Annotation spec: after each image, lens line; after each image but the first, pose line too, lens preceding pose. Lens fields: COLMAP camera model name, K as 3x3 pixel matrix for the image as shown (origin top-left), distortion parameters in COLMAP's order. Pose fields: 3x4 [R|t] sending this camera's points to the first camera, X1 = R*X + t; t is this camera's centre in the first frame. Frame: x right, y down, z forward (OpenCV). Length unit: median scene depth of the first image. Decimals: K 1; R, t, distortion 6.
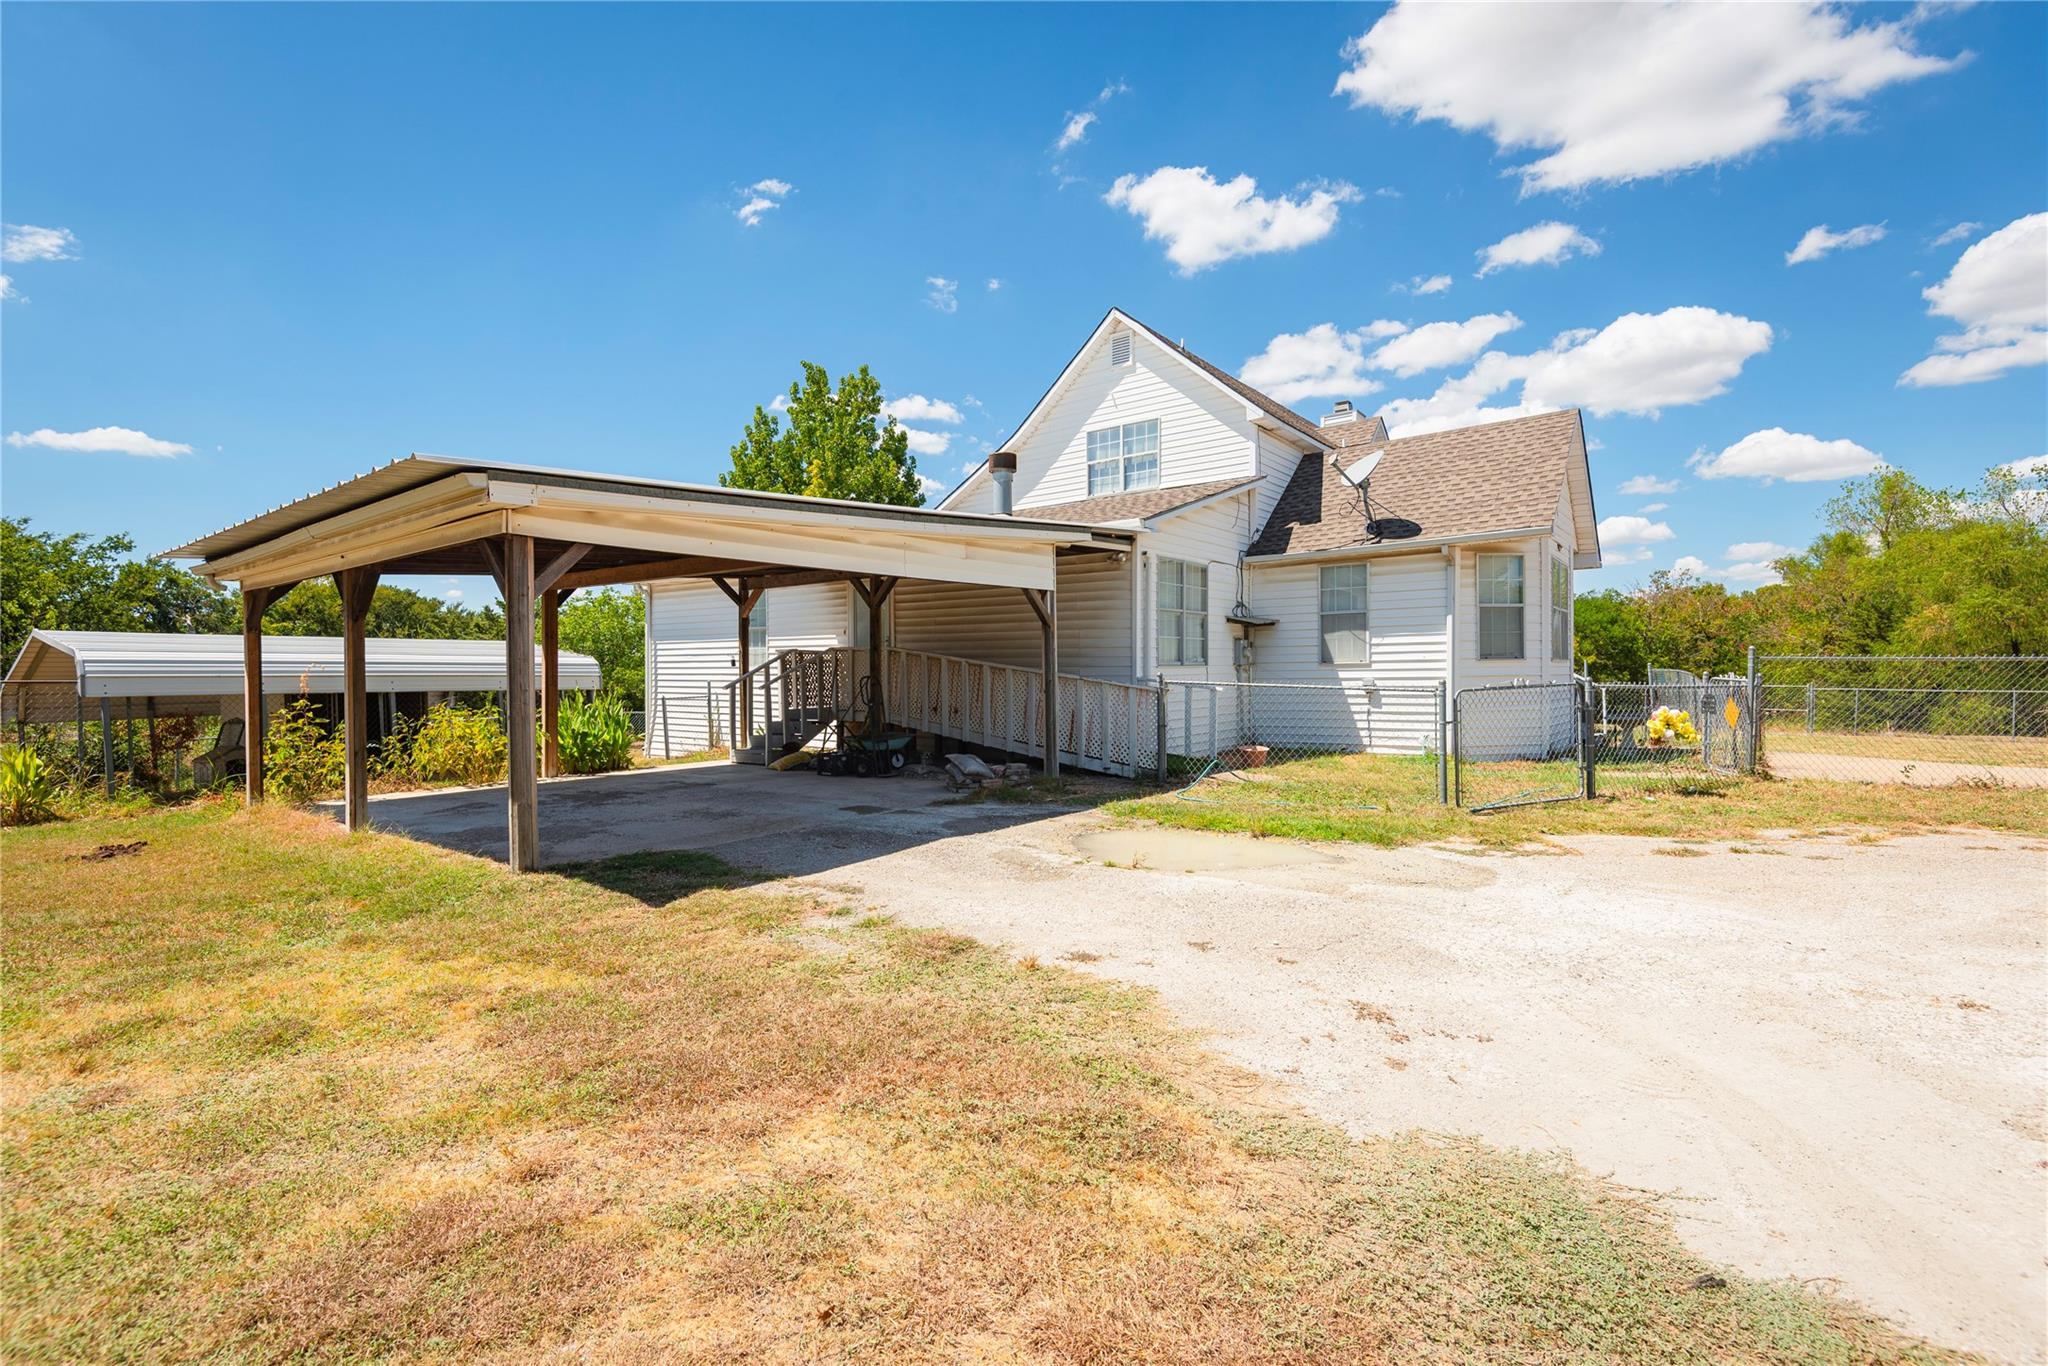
lens RADIAL K [[920.1, 0, 1034.4], [0, 920.1, 681.7], [0, 0, 1]] dist [0.008237, -0.004494]
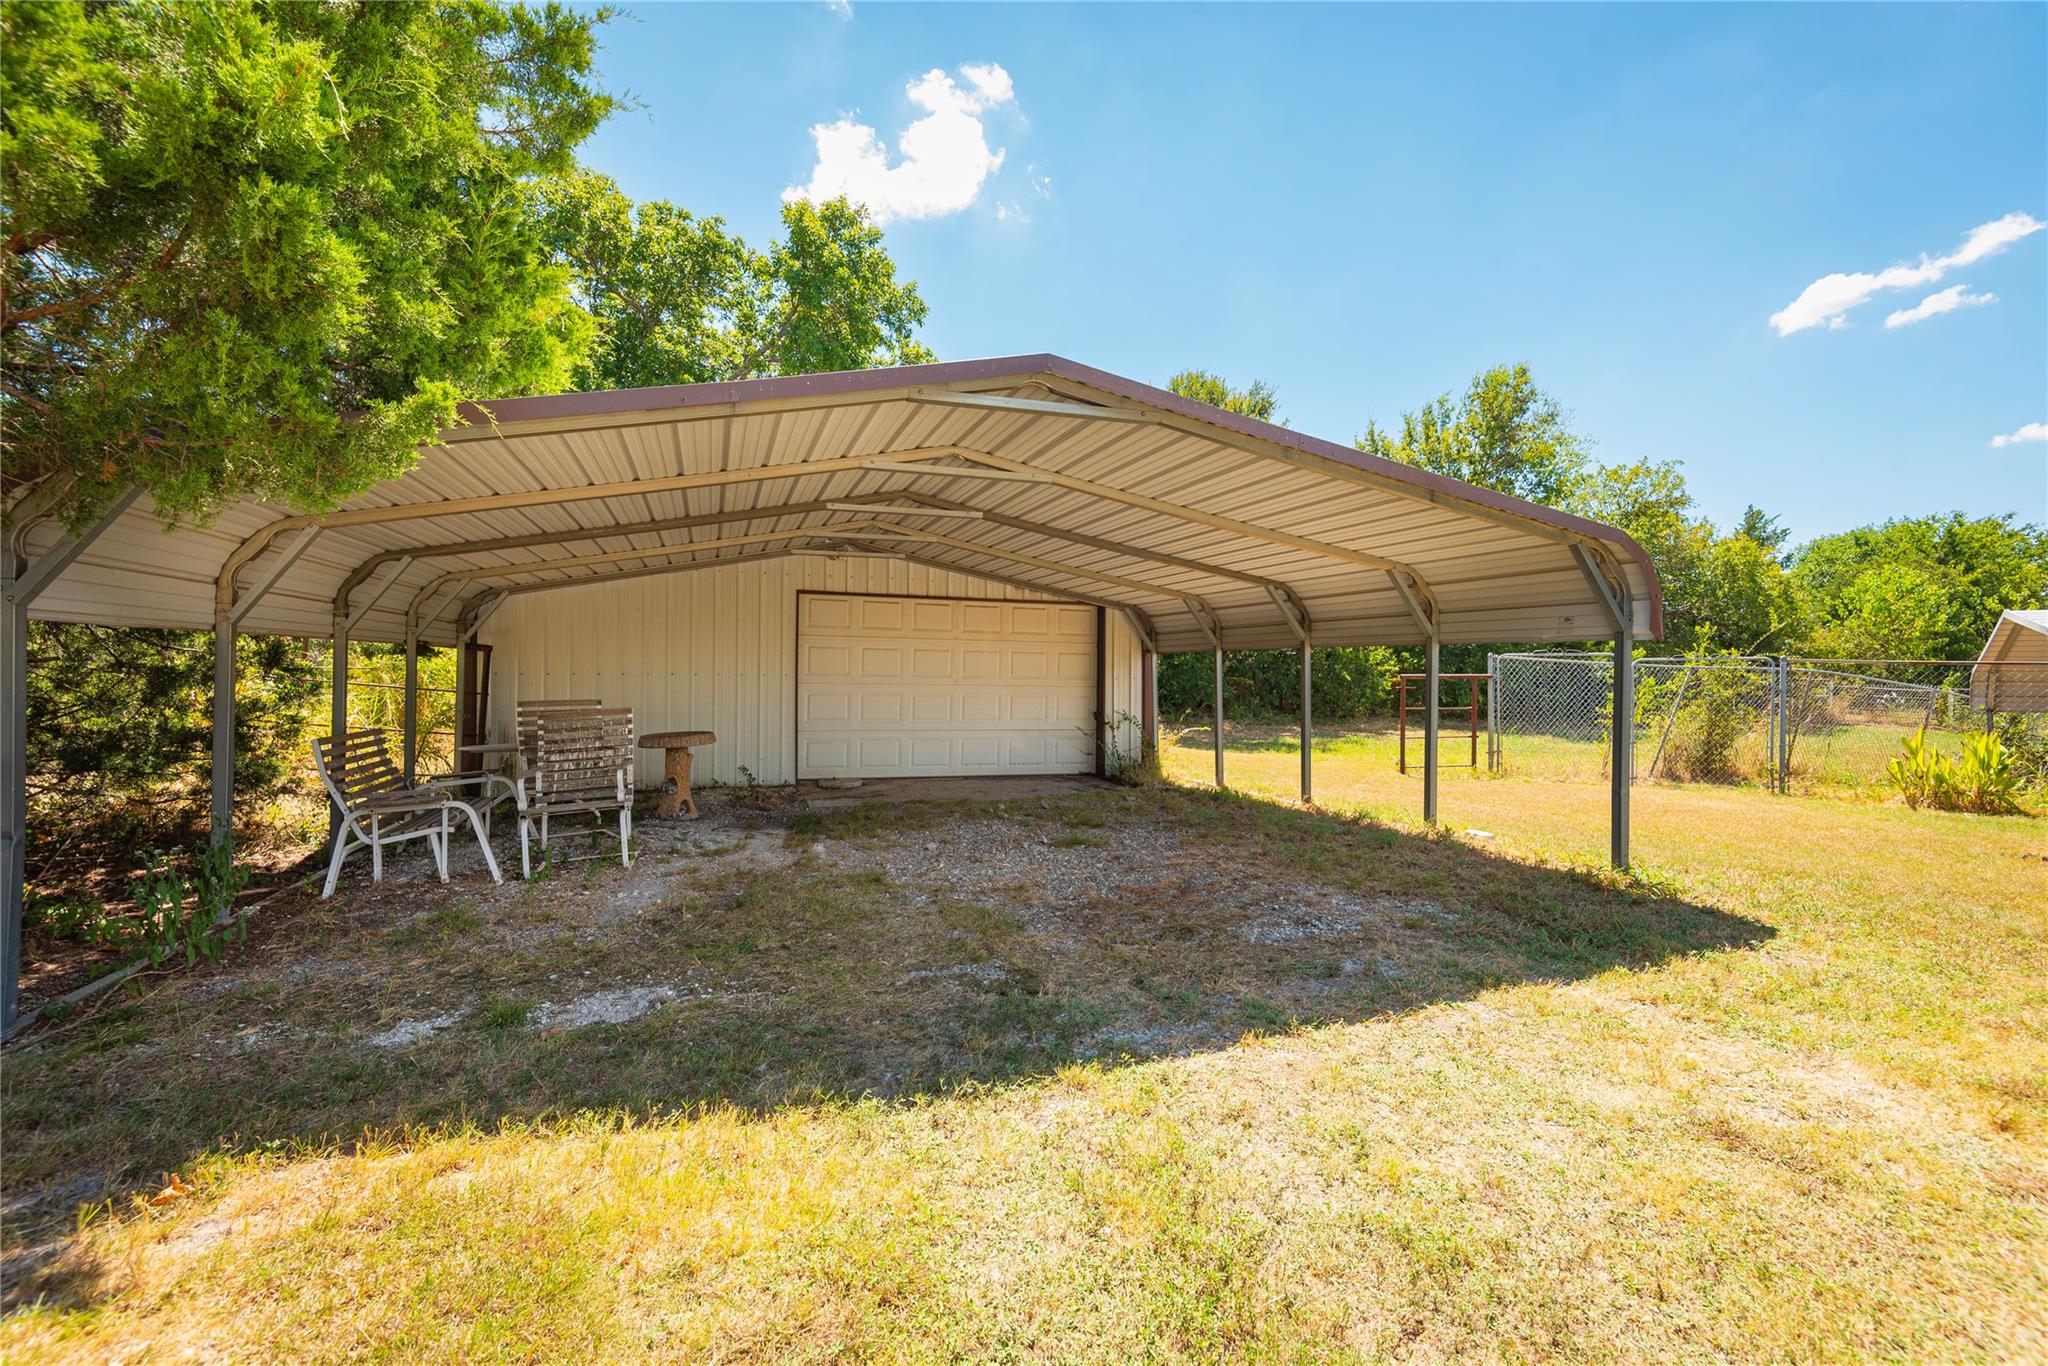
lens RADIAL K [[920.1, 0, 1010.4], [0, 920.1, 682.9], [0, 0, 1]] dist [0.008237, -0.004494]
pose [[-0.083607, 0.012071, -0.996426, -0.088599], [-0.016218, 0.999778, 0.013472, 0.026301], [0.996367, 0.017286, -0.083393, 0.098780]]
